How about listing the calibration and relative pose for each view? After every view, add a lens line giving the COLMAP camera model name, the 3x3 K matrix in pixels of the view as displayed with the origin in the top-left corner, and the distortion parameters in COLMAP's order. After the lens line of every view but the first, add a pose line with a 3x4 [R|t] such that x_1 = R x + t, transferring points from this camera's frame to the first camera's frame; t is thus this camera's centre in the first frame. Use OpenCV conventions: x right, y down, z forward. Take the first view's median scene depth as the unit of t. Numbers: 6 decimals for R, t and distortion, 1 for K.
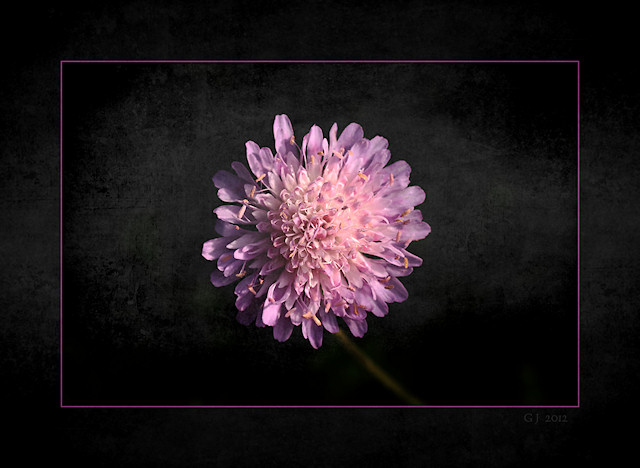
lens RADIAL K [[2770.0, 0, 320.0], [0, 2770.0, 234.0], [0, 0, 1]] dist [0.039894, 0.000000]
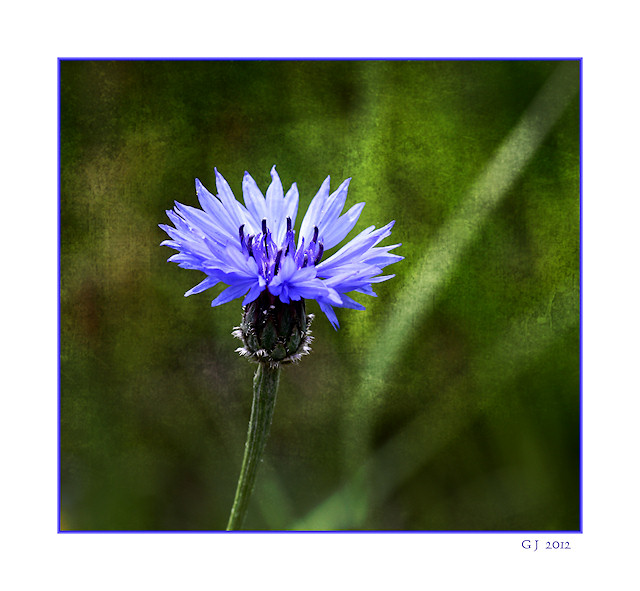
lens RADIAL K [[2765.7, 0, 320.0], [0, 2765.7, 295.4], [0, 0, 1]] dist [-0.093600, 0.000000]
pose [[1.000000, 0.000961, -0.000037, 0.000201], [-0.000961, 1.000000, -0.000106, -0.000029], [0.000037, 0.000106, 1.000000, 0.361597]]
